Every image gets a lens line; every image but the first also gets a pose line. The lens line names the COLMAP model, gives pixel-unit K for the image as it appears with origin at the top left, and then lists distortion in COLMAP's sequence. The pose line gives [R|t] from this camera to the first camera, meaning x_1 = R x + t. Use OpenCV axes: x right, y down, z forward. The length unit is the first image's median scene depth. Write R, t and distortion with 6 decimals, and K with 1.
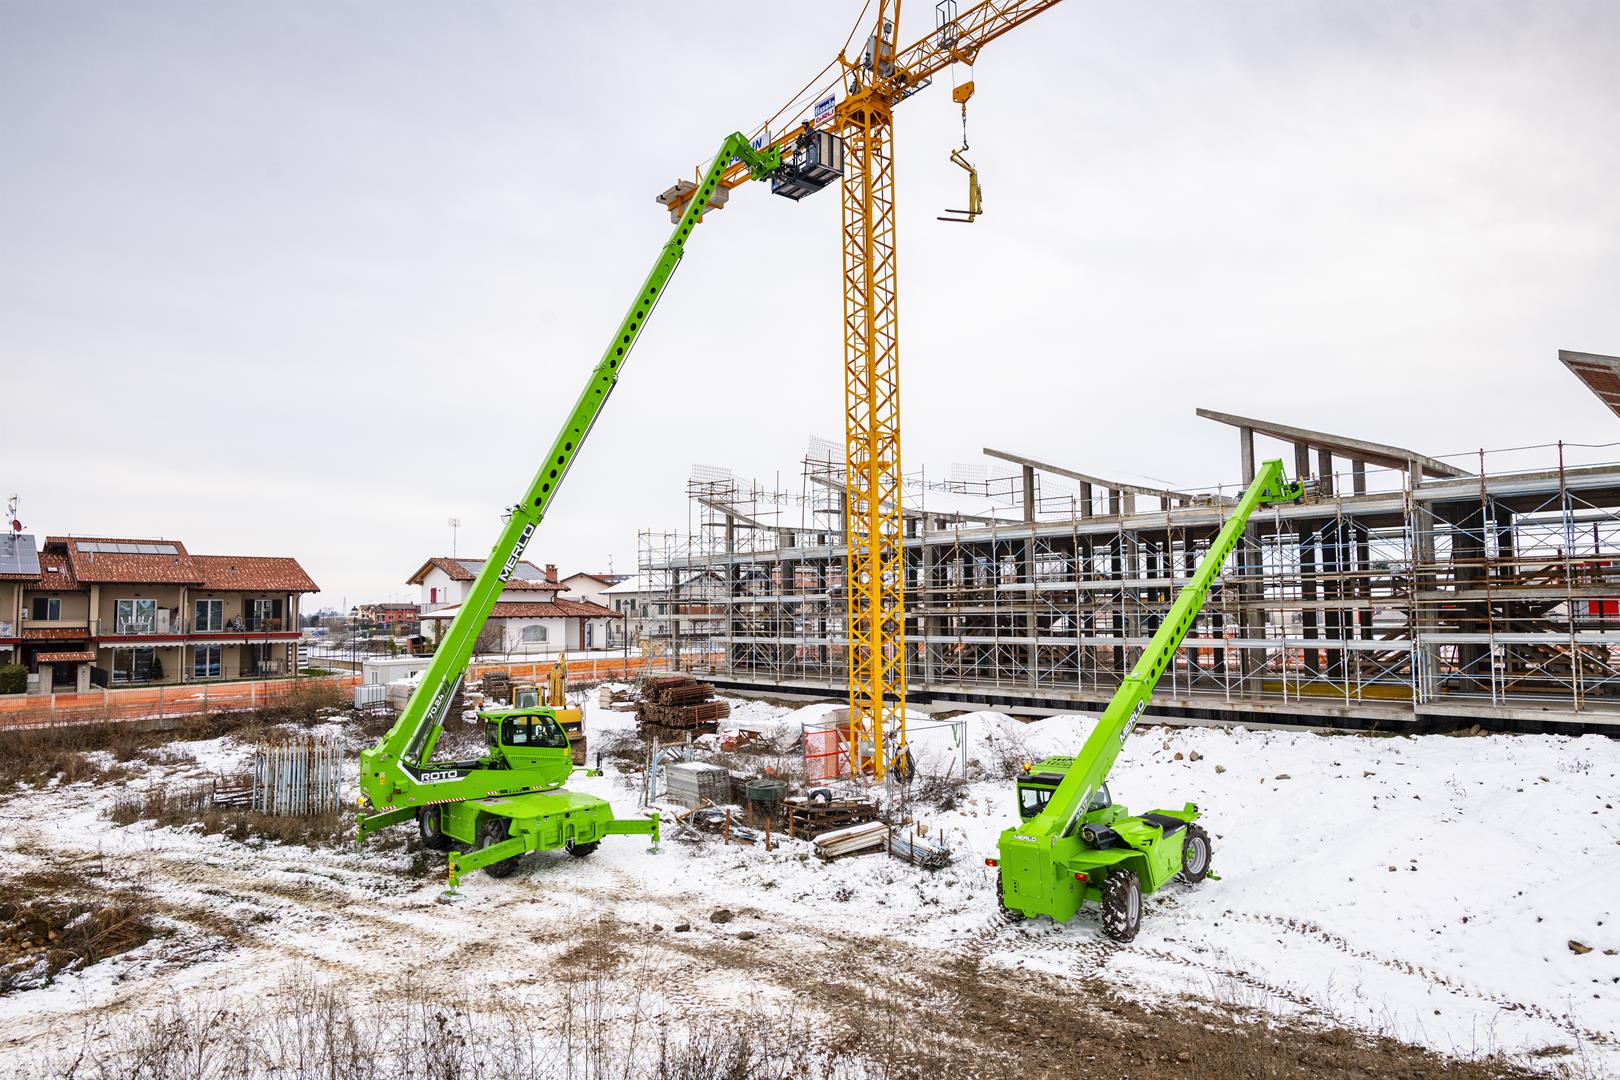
lens RADIAL K [[934.5, 0, 804.0], [0, 934.5, 530.5], [0, 0, 1]] dist [-0.031213, -0.000609]
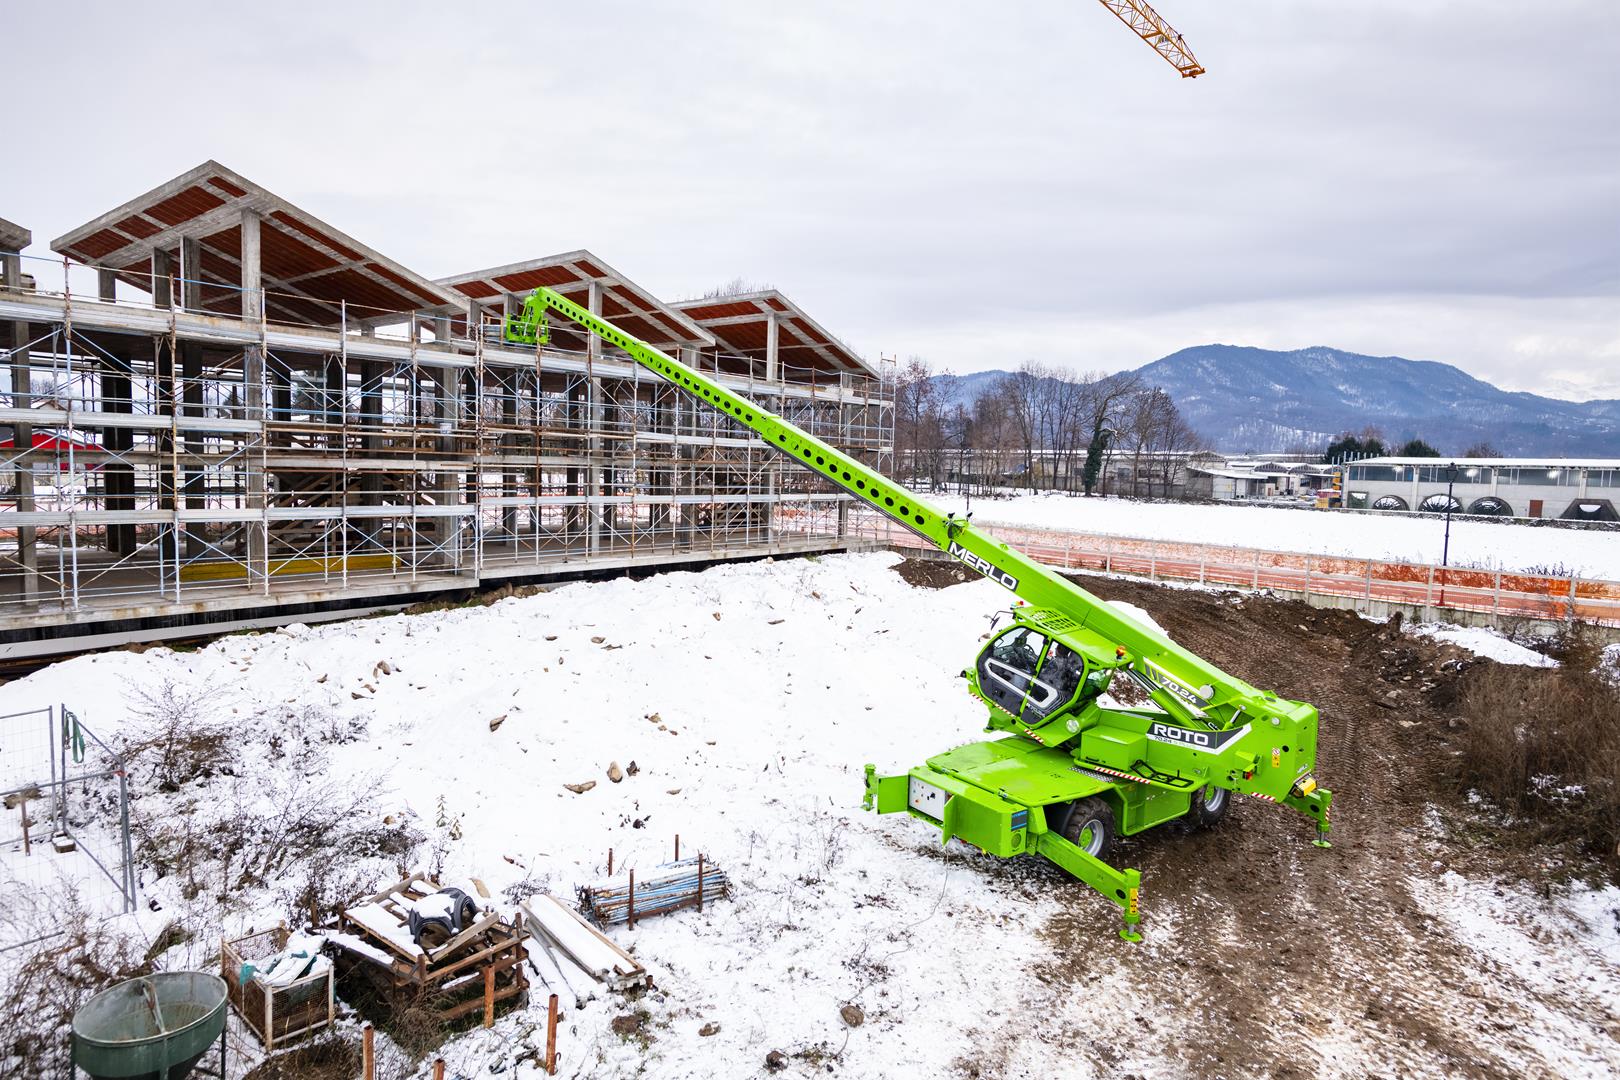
lens RADIAL K [[934.5, 0, 804.0], [0, 934.5, 530.5], [0, 0, 1]] dist [-0.031213, -0.000609]
pose [[-0.134105, -0.054054, 0.989492, -0.349819], [-0.106485, 0.993516, 0.039842, 0.069850], [-0.985229, -0.100023, -0.138992, 0.783880]]
